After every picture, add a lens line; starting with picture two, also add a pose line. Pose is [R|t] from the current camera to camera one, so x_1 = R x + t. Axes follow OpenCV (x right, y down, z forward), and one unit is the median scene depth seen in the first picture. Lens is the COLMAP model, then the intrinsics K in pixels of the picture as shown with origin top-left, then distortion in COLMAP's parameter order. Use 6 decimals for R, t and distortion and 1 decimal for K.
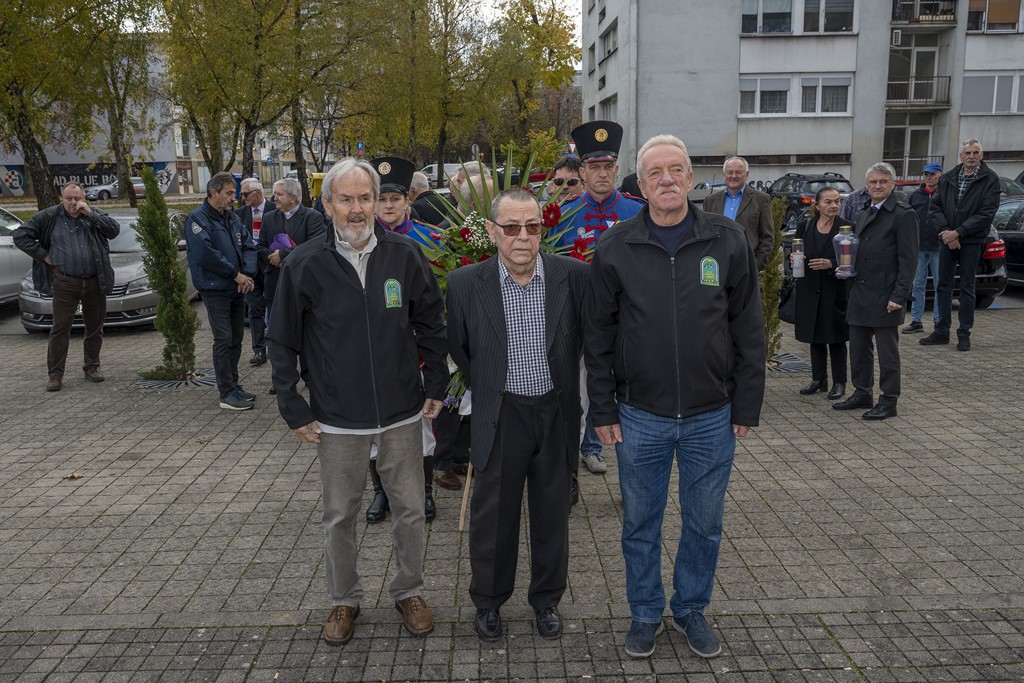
lens RADIAL K [[868.7, 0, 566.8], [0, 868.7, 362.9], [0, 0, 1]] dist [-0.124522, 0.076714]
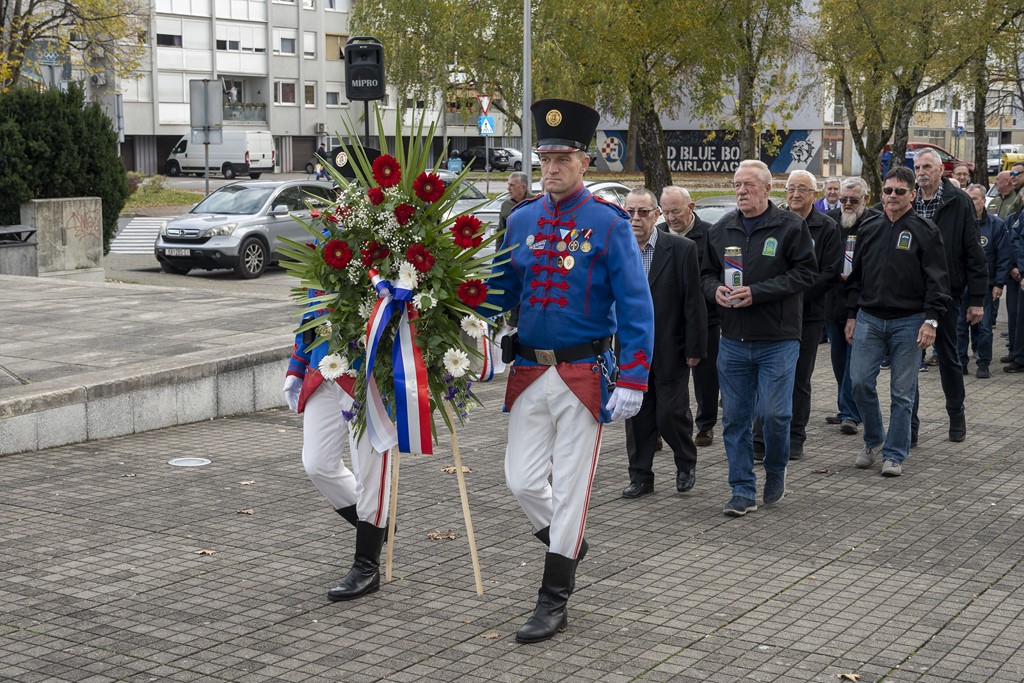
lens RADIAL K [[1495.0, 0, 510.0], [0, 1495.0, 341.4], [0, 0, 1]] dist [-0.008420, 0.038258]
pose [[0.804770, 0.083294, -0.587713, 0.104896], [-0.134018, 0.990037, -0.043200, 0.033714], [0.578259, 0.113530, 0.807915, -0.190742]]
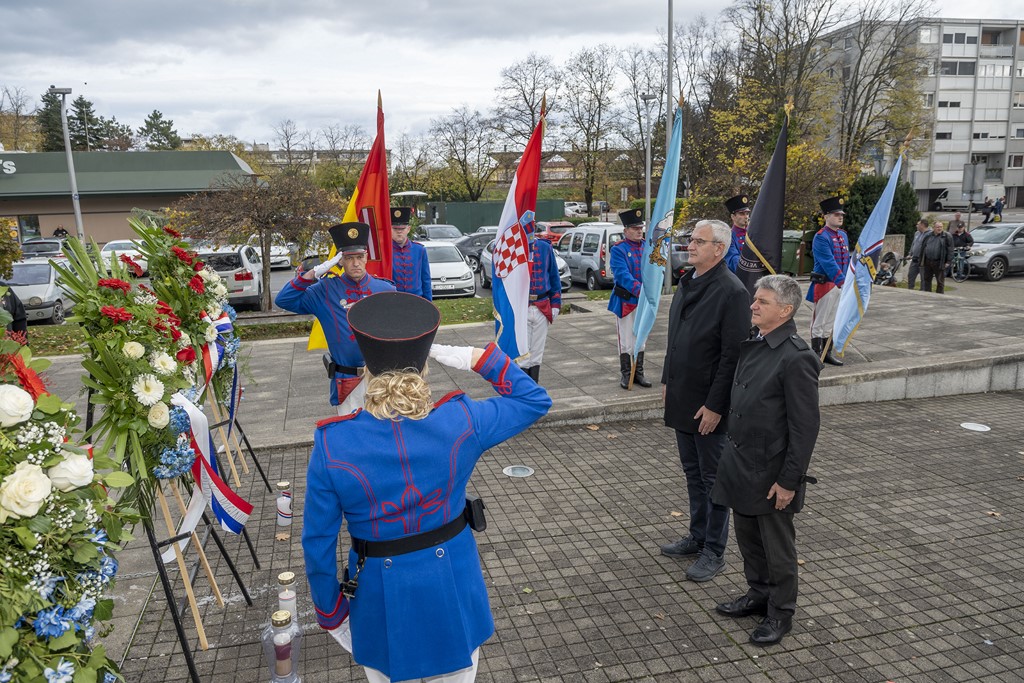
lens RADIAL K [[700.8, 0, 511.0], [0, 700.8, 338.3], [0, 0, 1]] dist [0.013076, -0.026422]
pose [[0.181763, 0.189109, -0.964987, 0.077396], [-0.187986, 0.969917, 0.154667, 0.021969], [0.965207, 0.153291, 0.211845, -0.185467]]
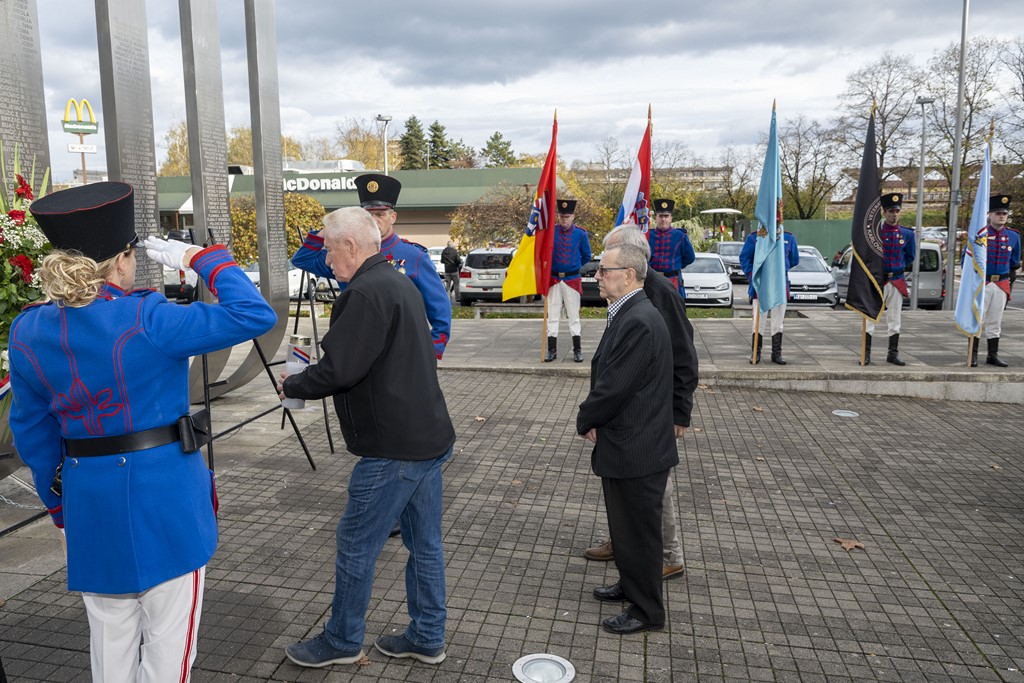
lens RADIAL K [[785.9, 0, 511.0], [0, 785.9, 340.5], [0, 0, 1]] dist [-0.014251, -0.001126]
pose [[-0.259437, 0.140517, -0.955483, 0.145570], [-0.202025, 0.959573, 0.195973, 0.020327], [0.944393, 0.243874, -0.220561, -0.132136]]
